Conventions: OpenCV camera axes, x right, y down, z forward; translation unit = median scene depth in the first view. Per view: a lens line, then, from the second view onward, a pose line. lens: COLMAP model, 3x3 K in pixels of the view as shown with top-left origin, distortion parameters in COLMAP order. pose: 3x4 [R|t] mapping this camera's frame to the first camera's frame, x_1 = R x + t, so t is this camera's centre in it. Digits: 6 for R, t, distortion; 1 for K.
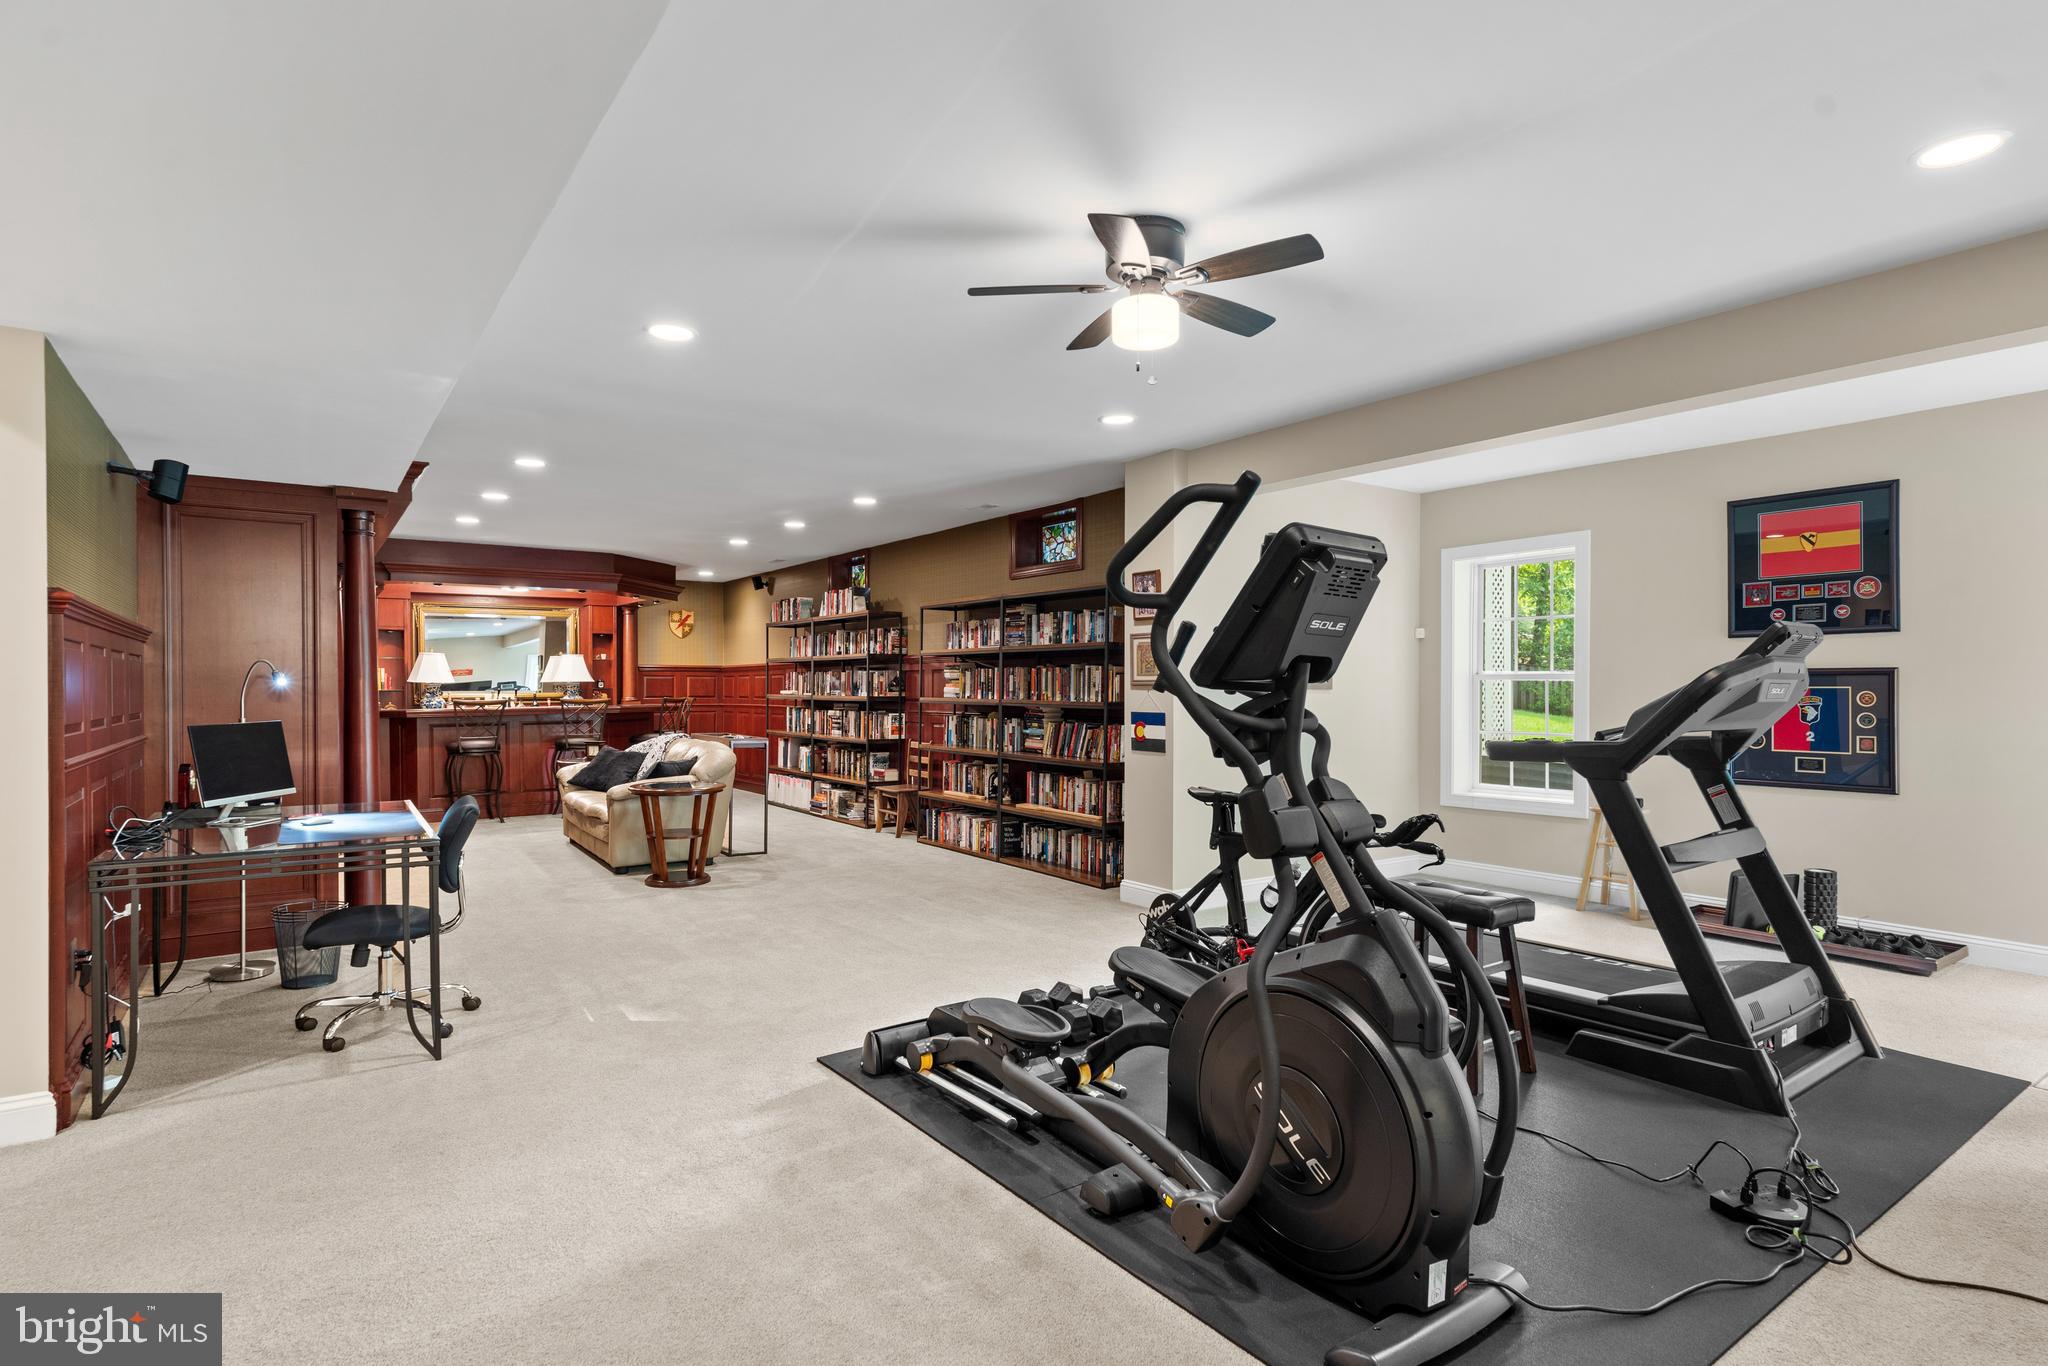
lens RADIAL K [[1058.3, 0, 1019.5], [0, 1058.3, 688.8], [0, 0, 1]] dist [0.003135, 0.000051]
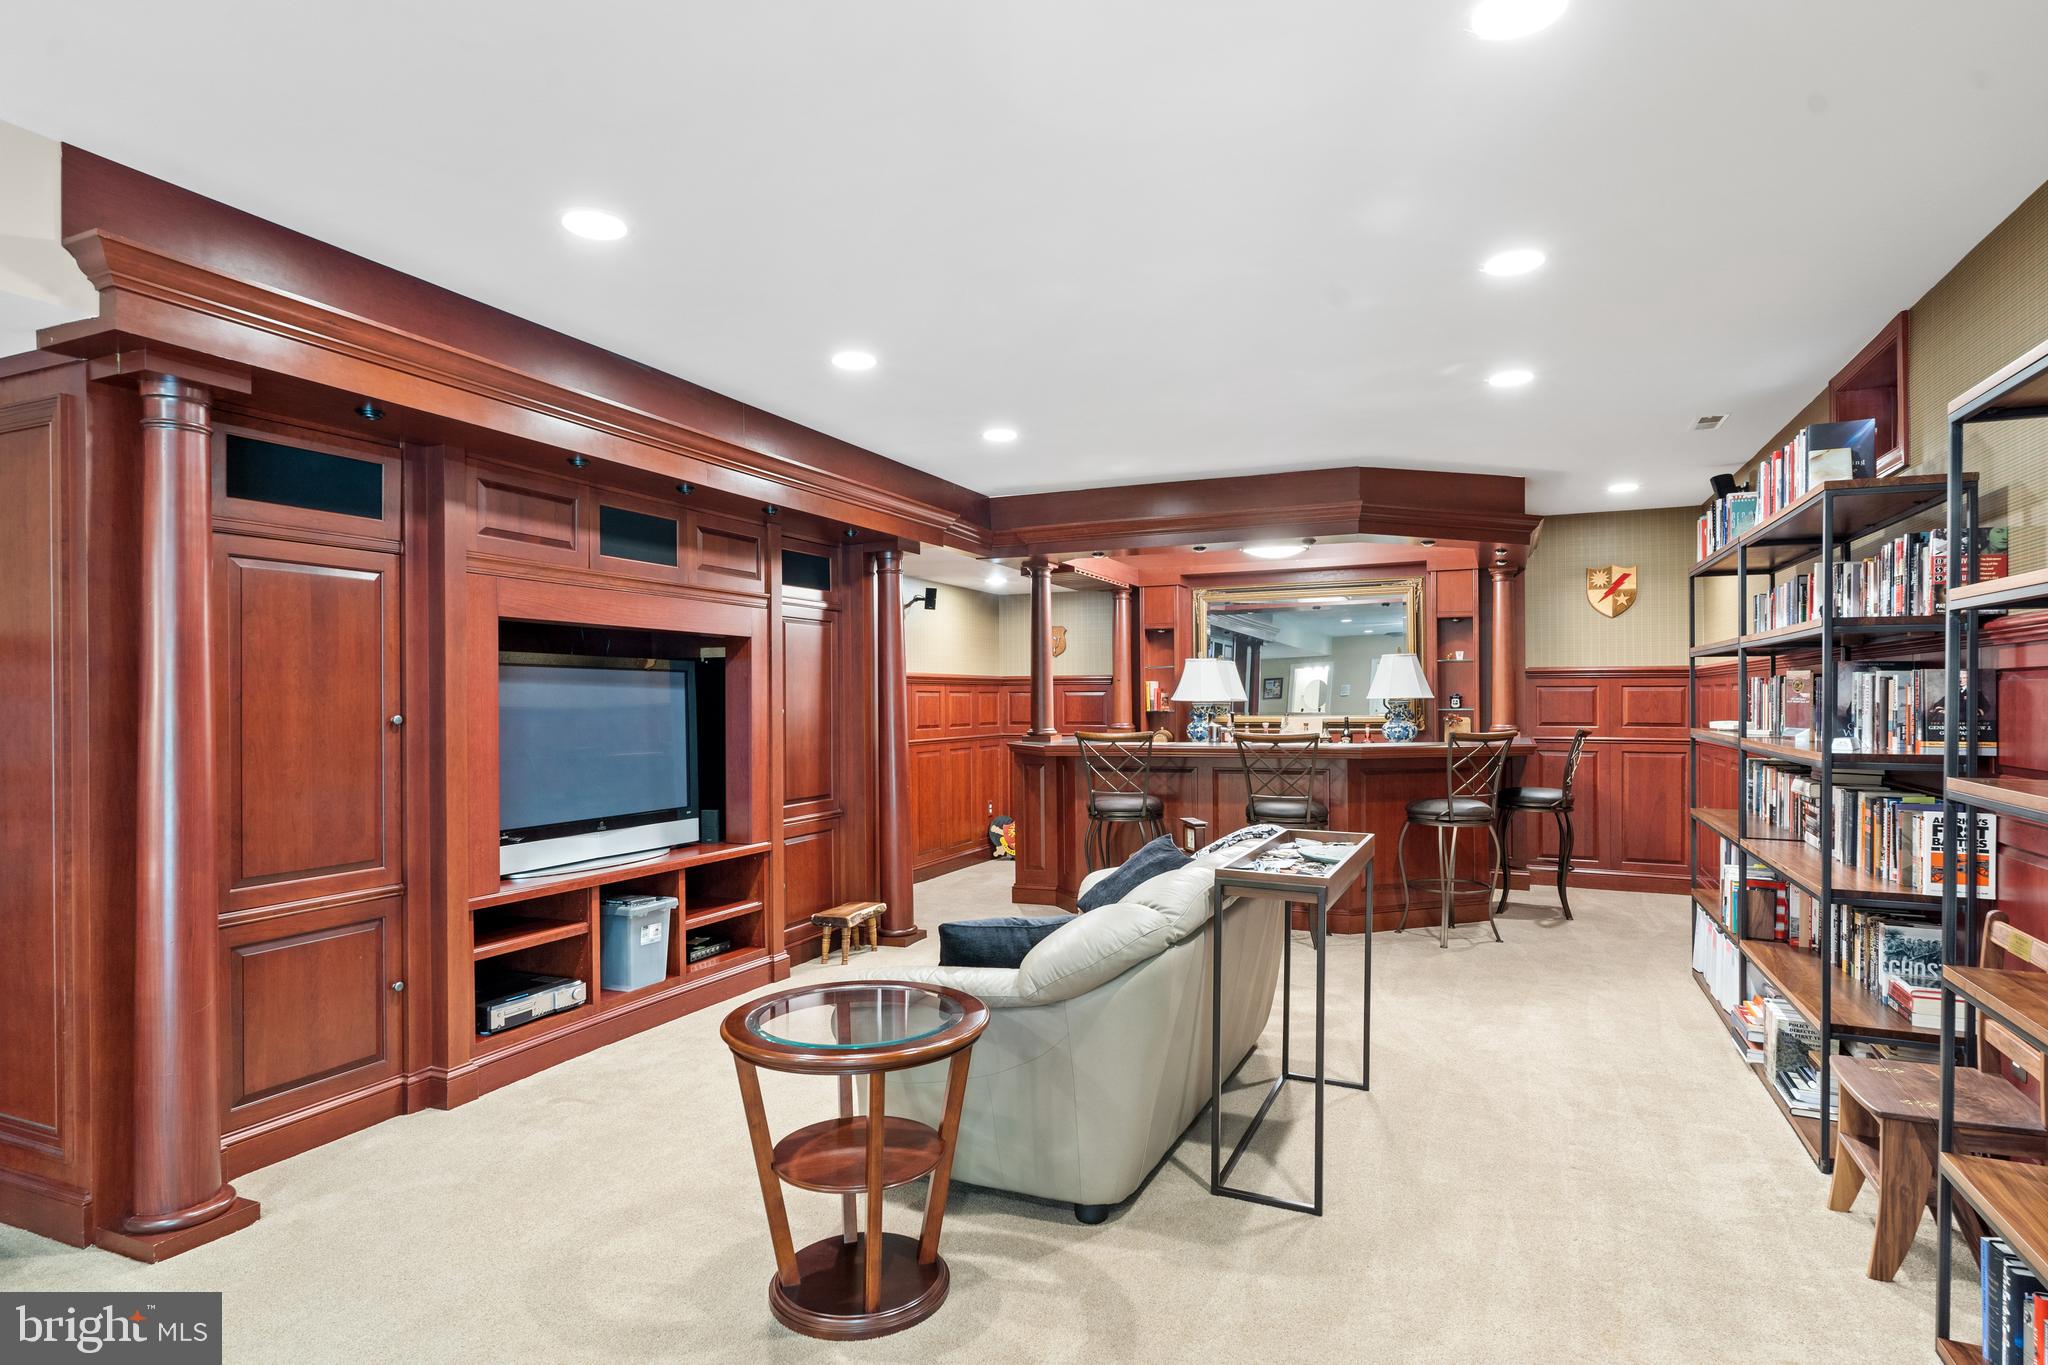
lens RADIAL K [[1097.7, 0, 1016.3], [0, 1097.7, 690.0], [0, 0, 1]] dist [-0.003086, 0.002712]
pose [[0.514018, -0.006996, -0.857751, 0.013302], [0.003559, 0.999976, -0.006023, -0.010583], [0.857772, 0.000044, 0.514031, 0.613043]]
